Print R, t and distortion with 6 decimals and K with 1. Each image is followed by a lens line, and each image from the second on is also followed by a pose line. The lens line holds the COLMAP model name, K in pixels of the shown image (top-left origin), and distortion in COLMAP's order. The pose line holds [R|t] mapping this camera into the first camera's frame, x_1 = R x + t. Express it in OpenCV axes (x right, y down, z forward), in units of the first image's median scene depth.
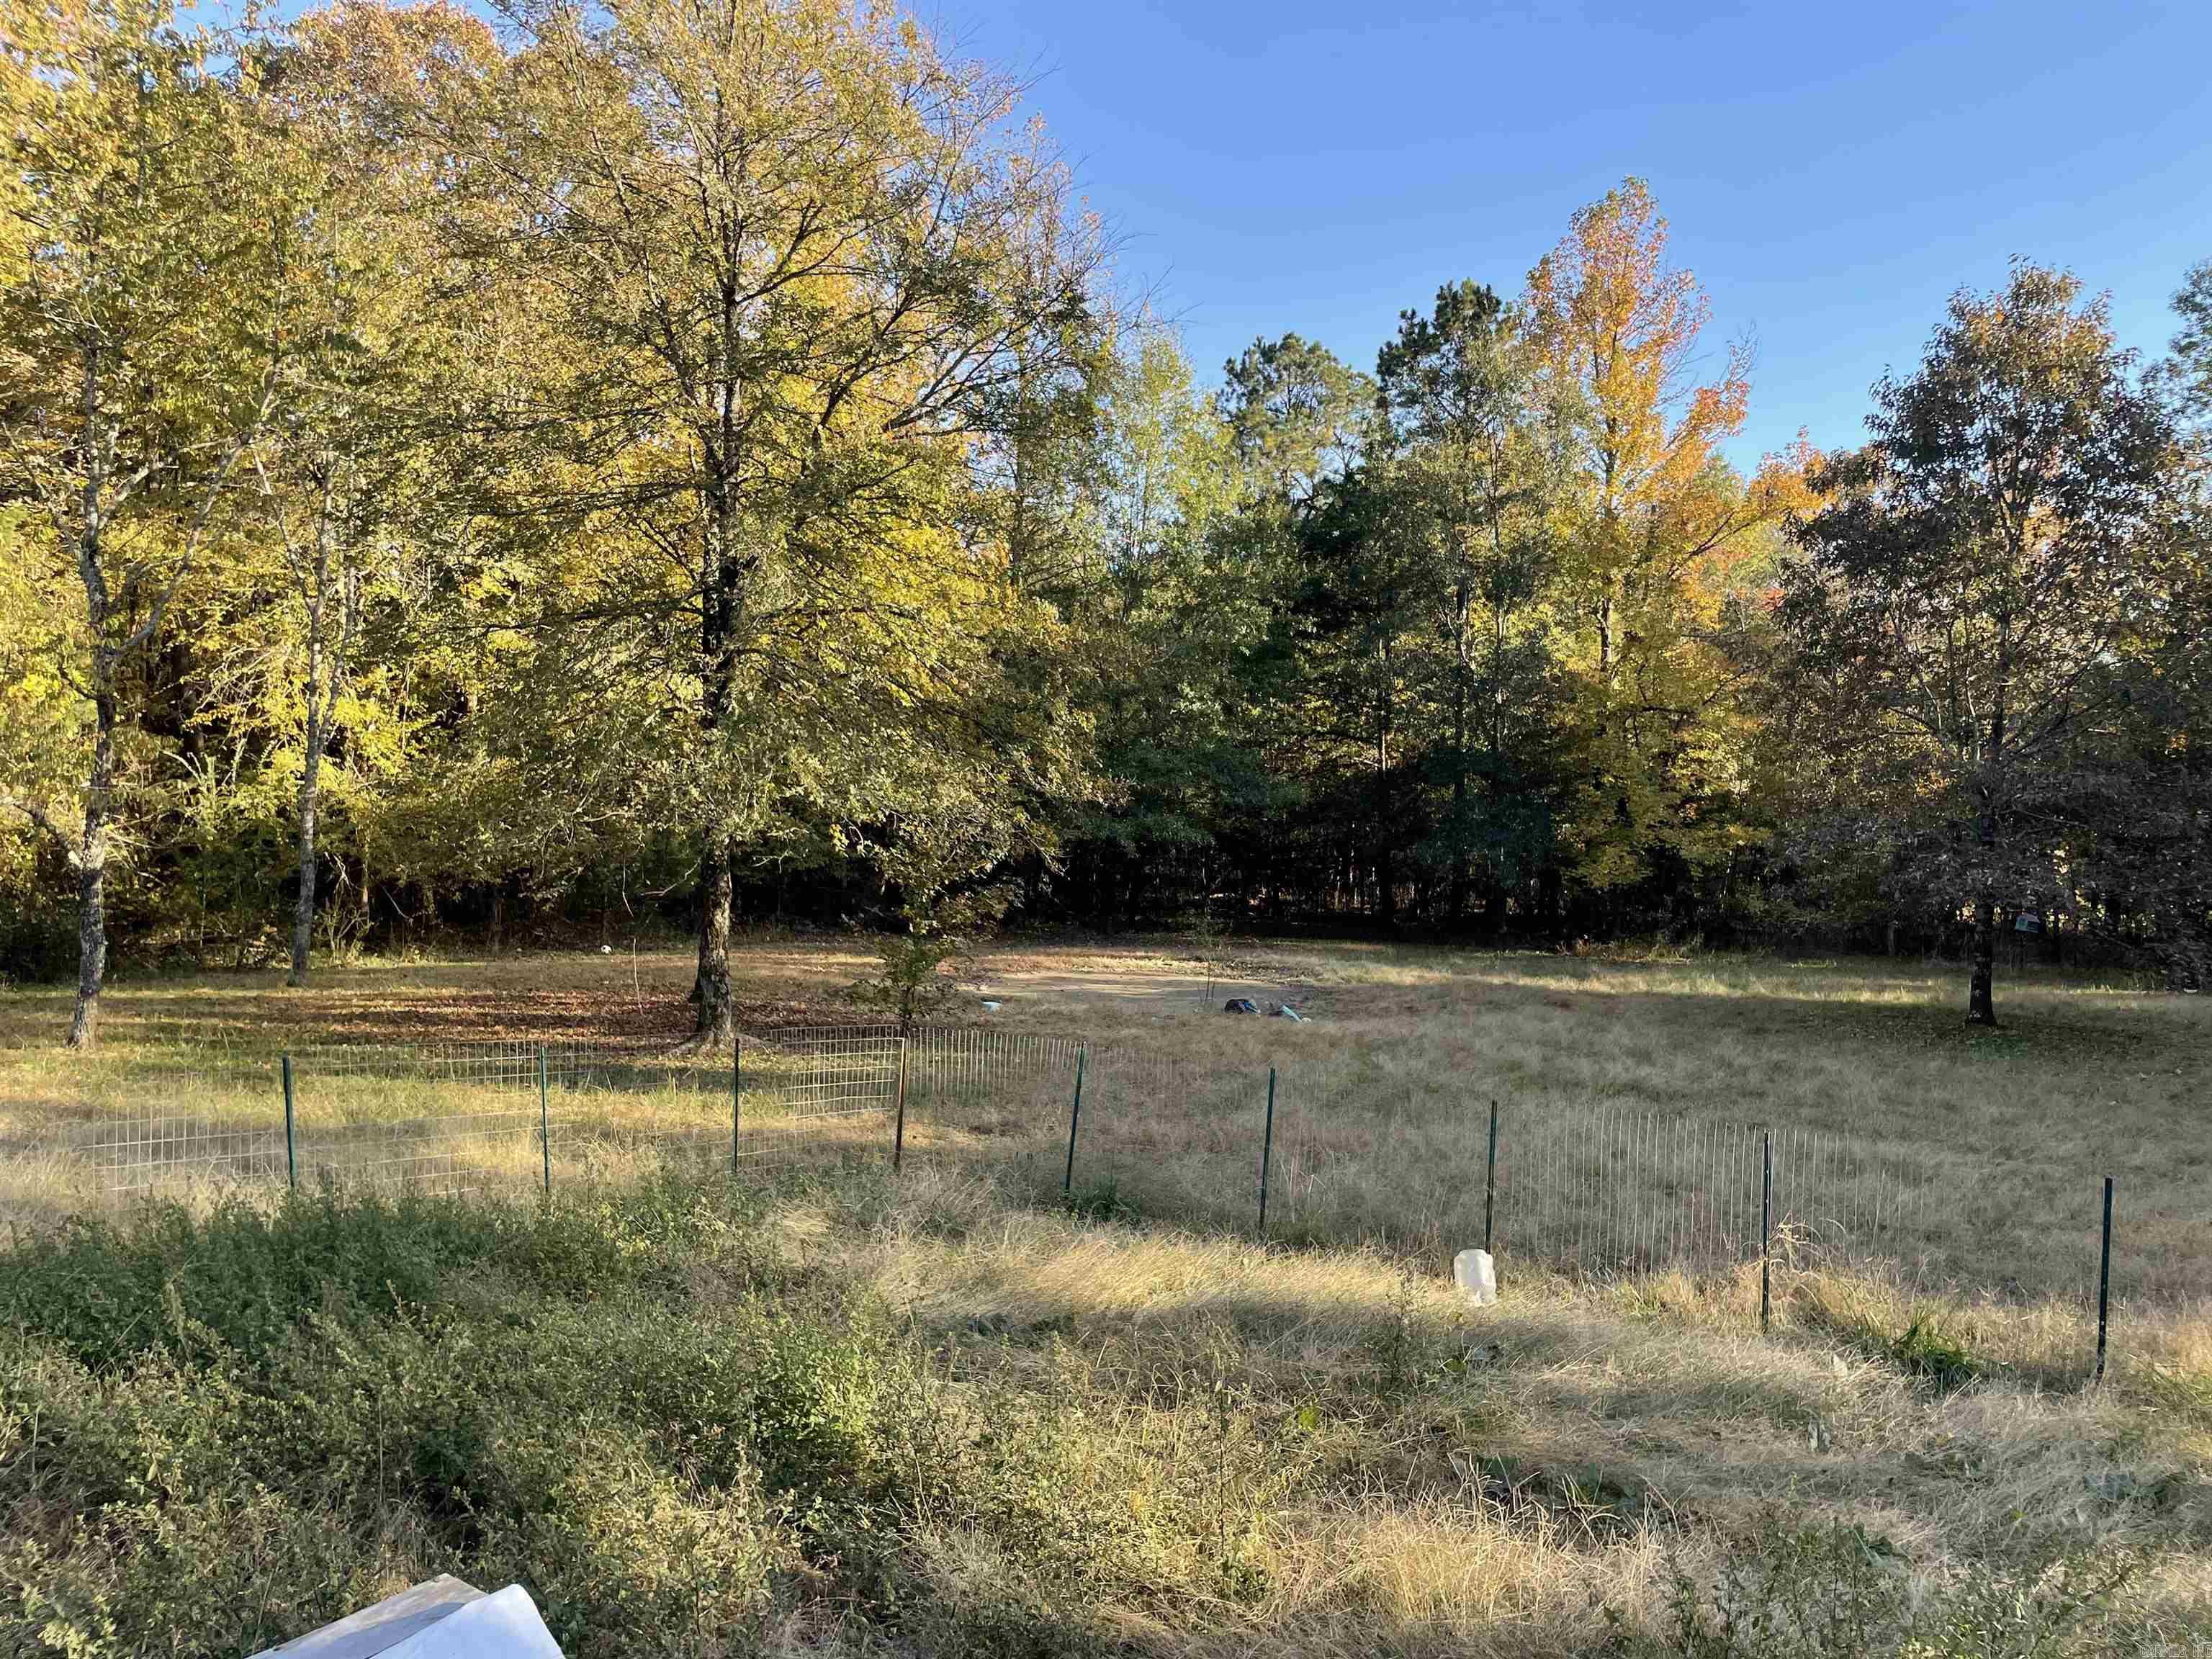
lens RADIAL K [[1684.0, 0, 1092.5], [0, 1684.0, 831.9], [0, 0, 1]] dist [0.053385, -0.061098]
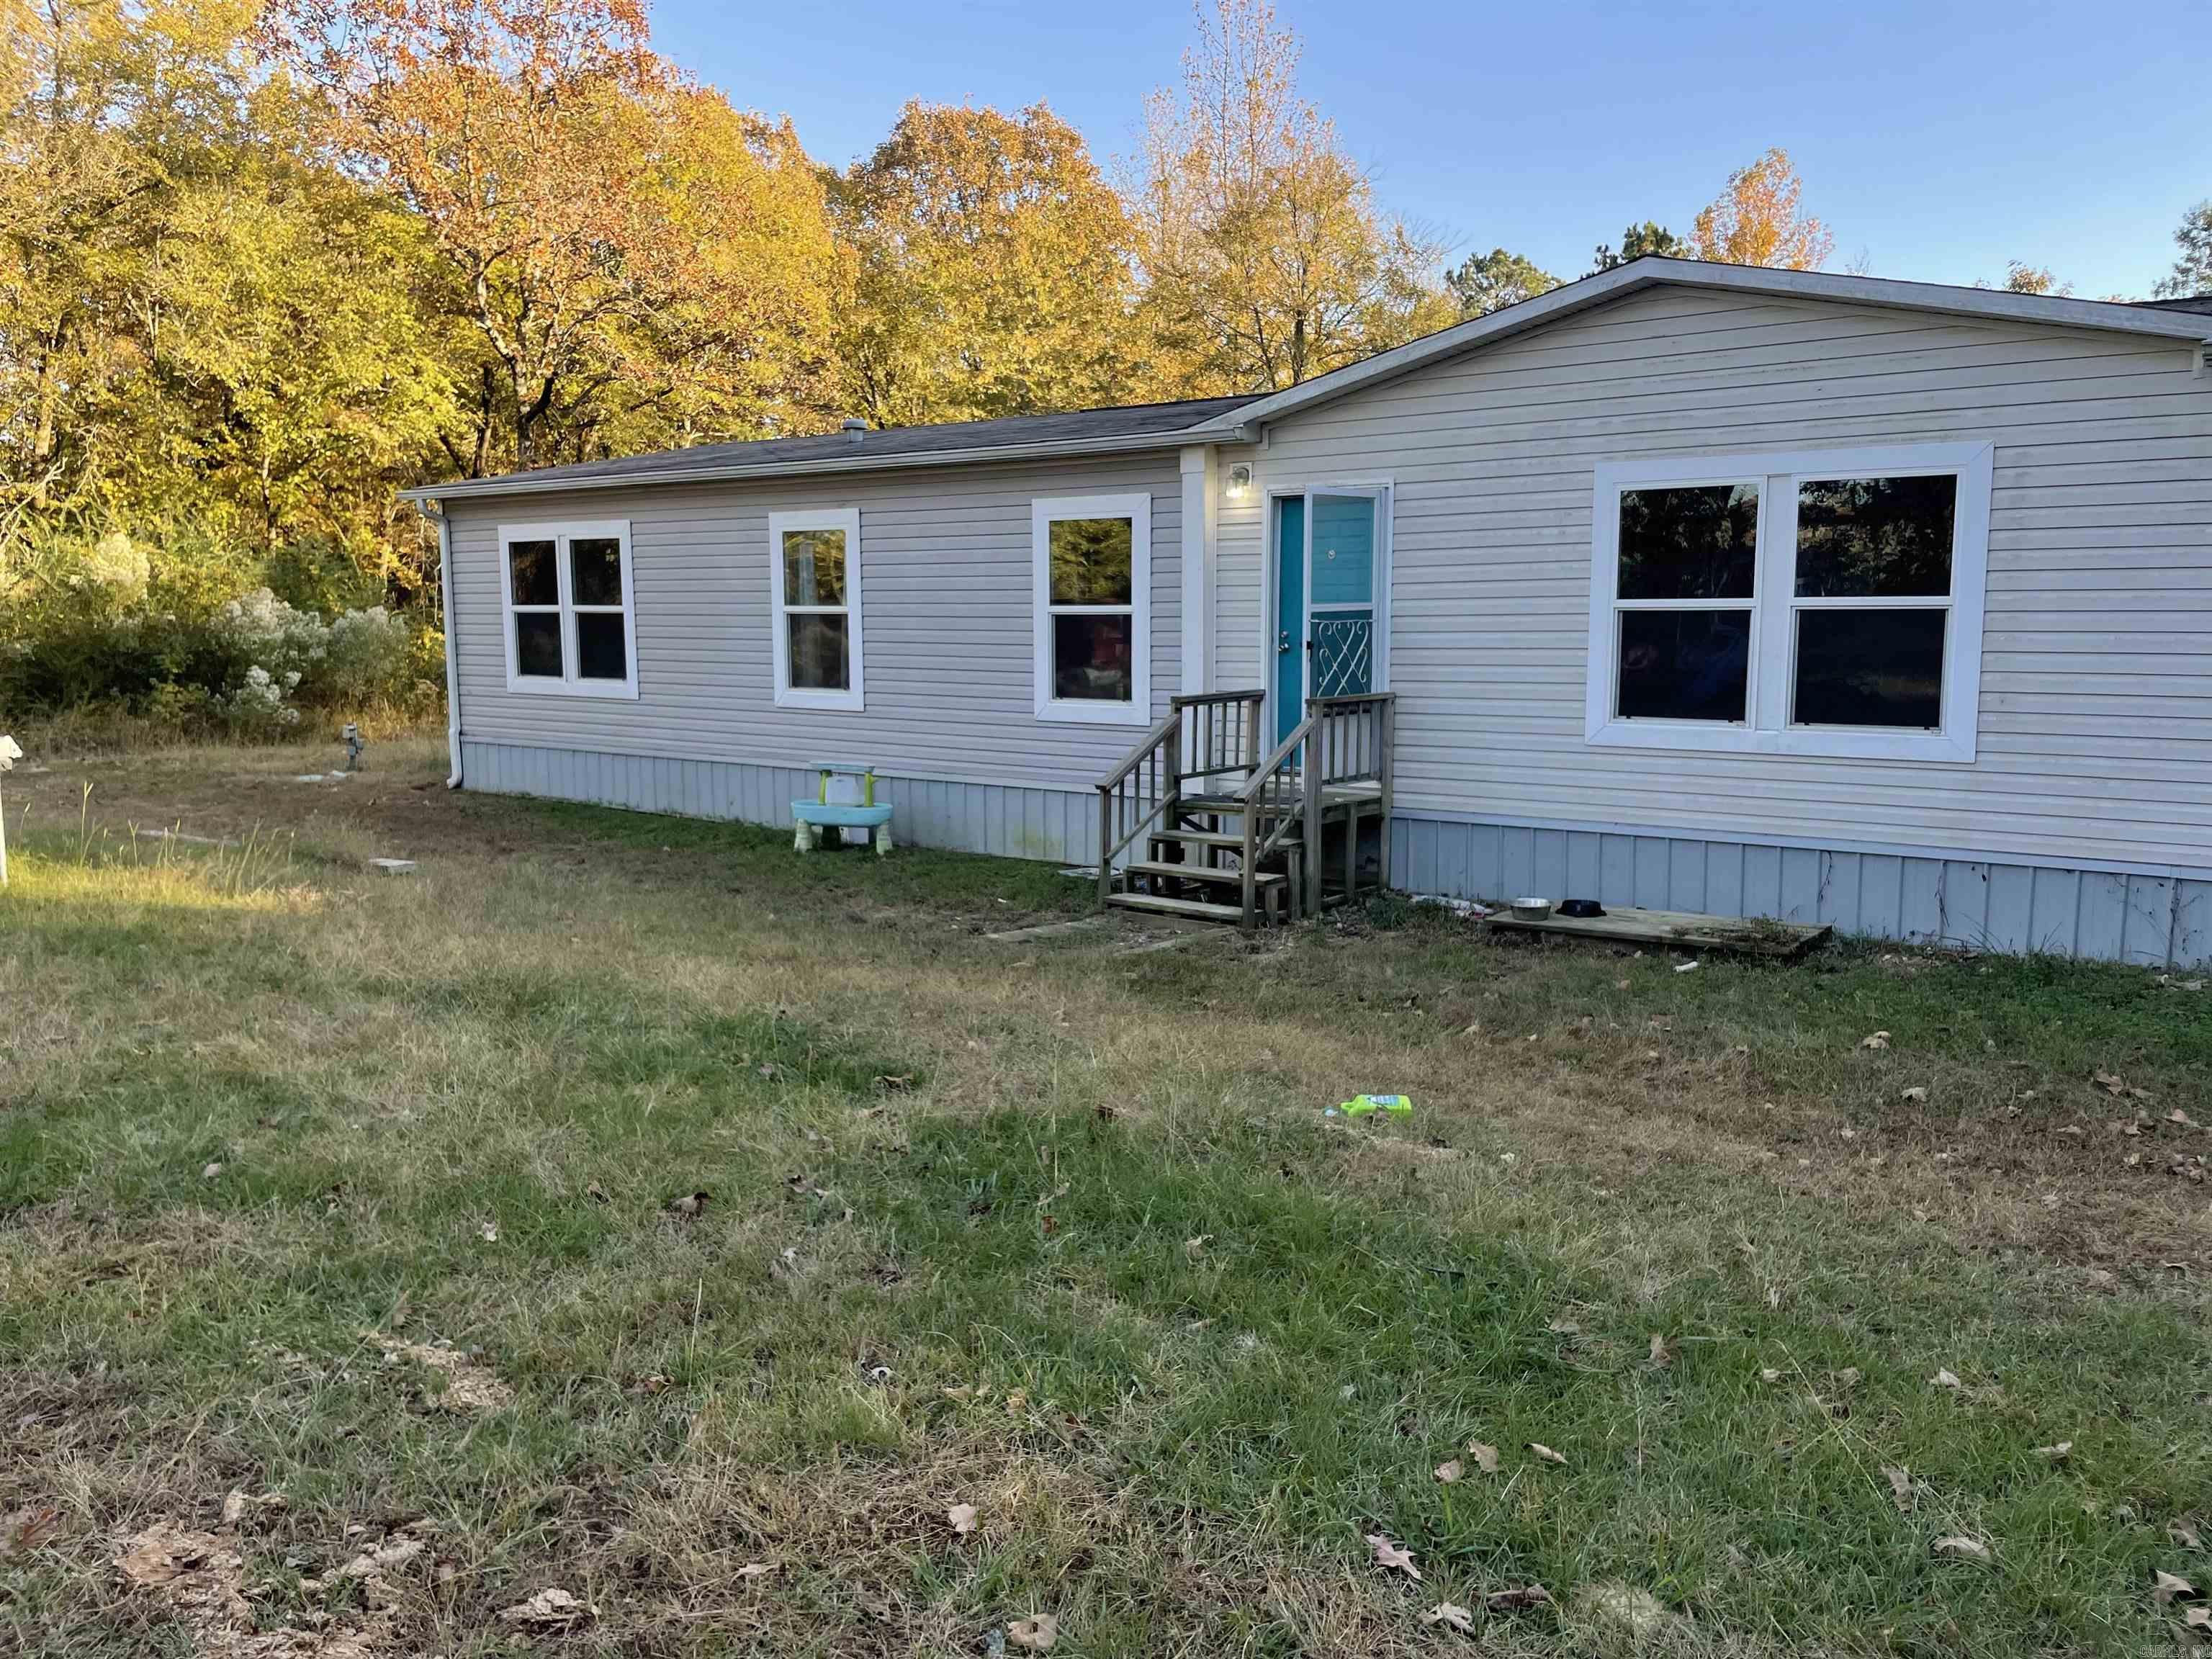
lens RADIAL K [[1684.0, 0, 1109.9], [0, 1684.0, 827.7], [0, 0, 1]] dist [0.053385, -0.061098]
pose [[0.997725, -0.012930, -0.066167, -0.154484], [0.018878, 0.995756, 0.090078, 0.026917], [0.064722, -0.091122, 0.993734, -0.518350]]
